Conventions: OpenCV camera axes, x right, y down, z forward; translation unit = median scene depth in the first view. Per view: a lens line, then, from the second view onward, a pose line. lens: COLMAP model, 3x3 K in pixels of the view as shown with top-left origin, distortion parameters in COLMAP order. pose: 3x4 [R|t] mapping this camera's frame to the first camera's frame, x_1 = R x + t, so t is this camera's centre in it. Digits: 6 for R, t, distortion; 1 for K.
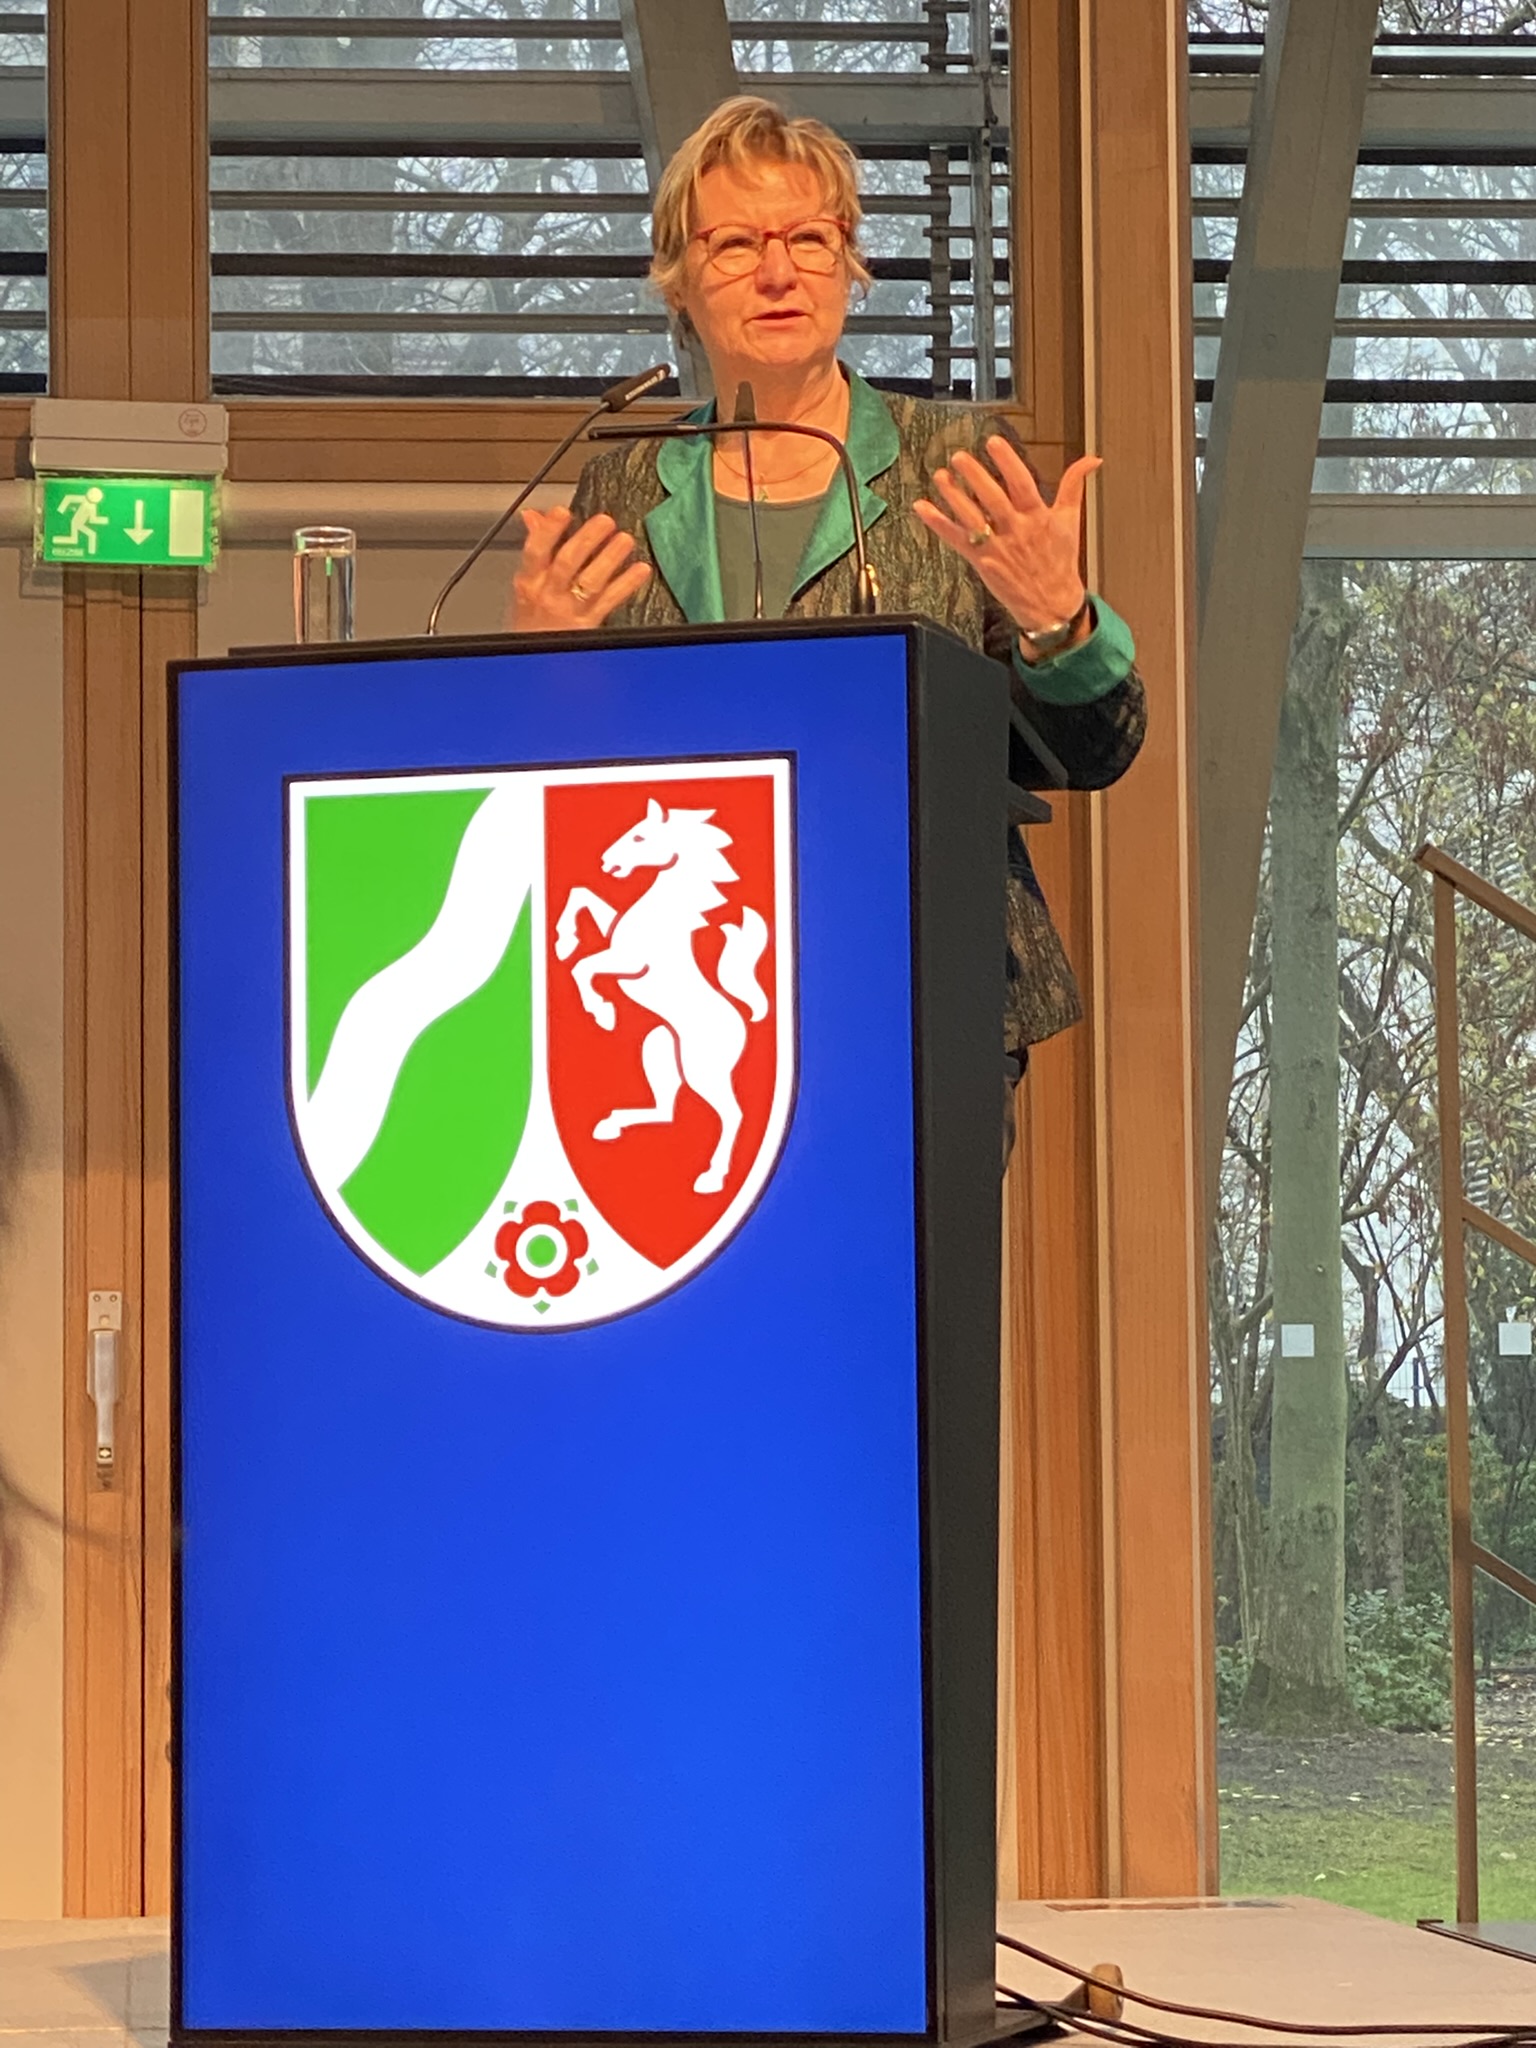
lens RADIAL K [[6714.9, 0, 767.4], [0, 6714.9, 1026.6], [0, 0, 1]] dist [0.233246, 0.000000]
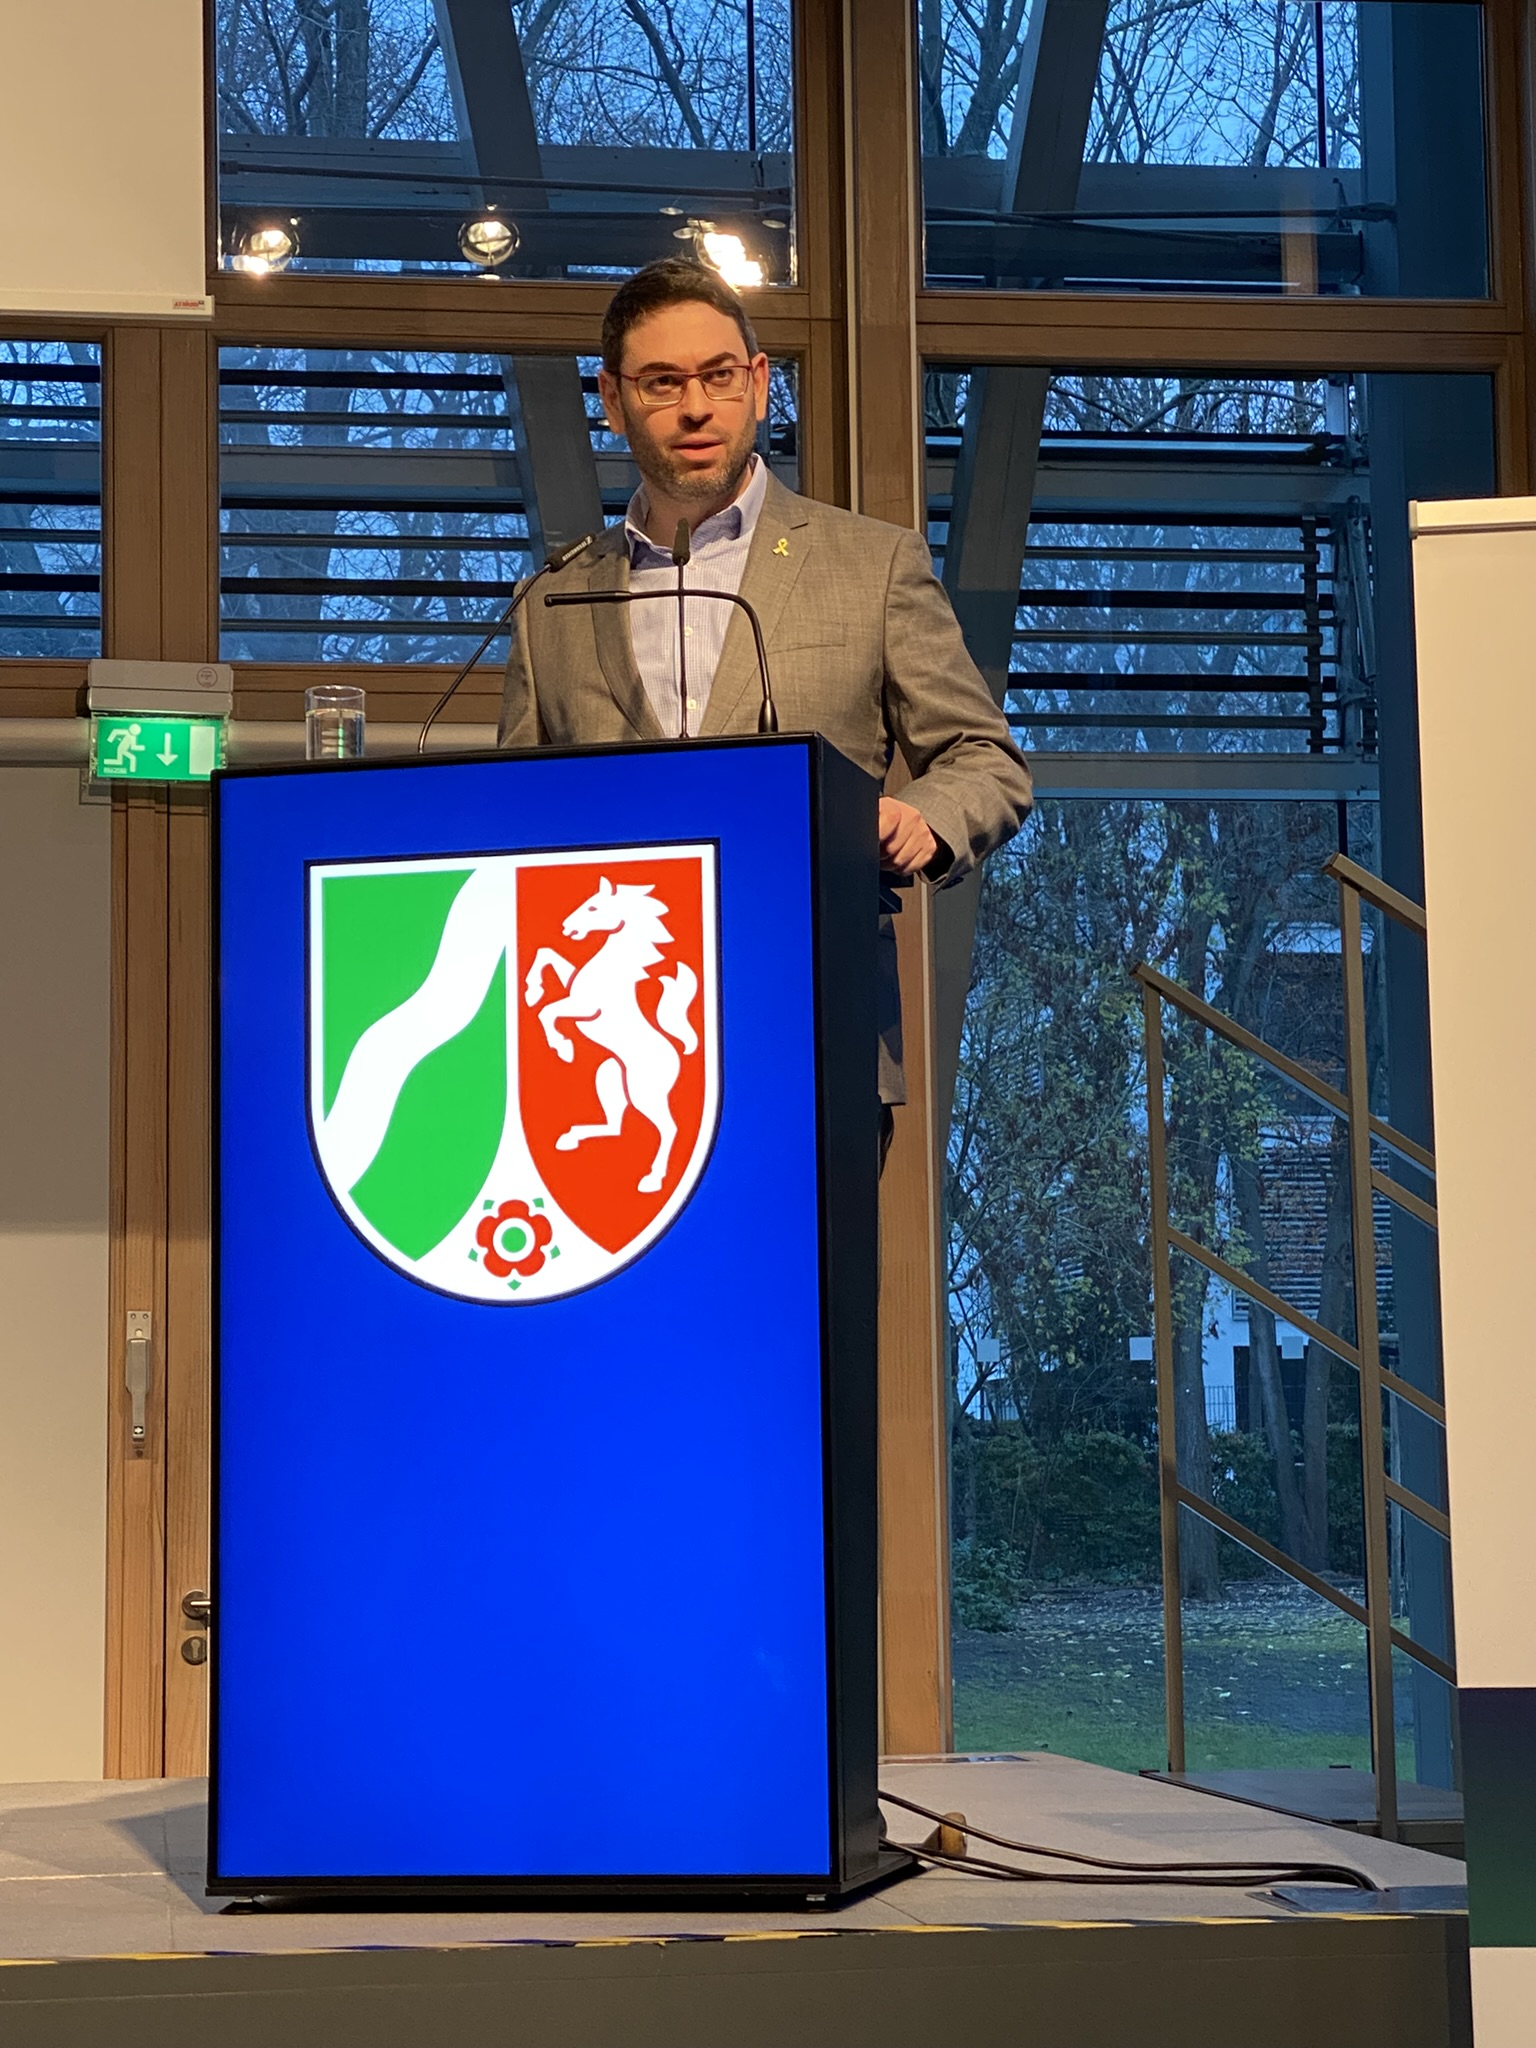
lens RADIAL K [[4259.5, 0, 770.5], [0, 4259.5, 1016.6], [0, 0, 1]] dist [0.221394, 0.000000]
pose [[0.998580, 0.000890, 0.053269, -0.028223], [0.001211, 0.999224, -0.039378, 0.023194], [-0.053263, 0.039387, 0.997803, 0.208204]]
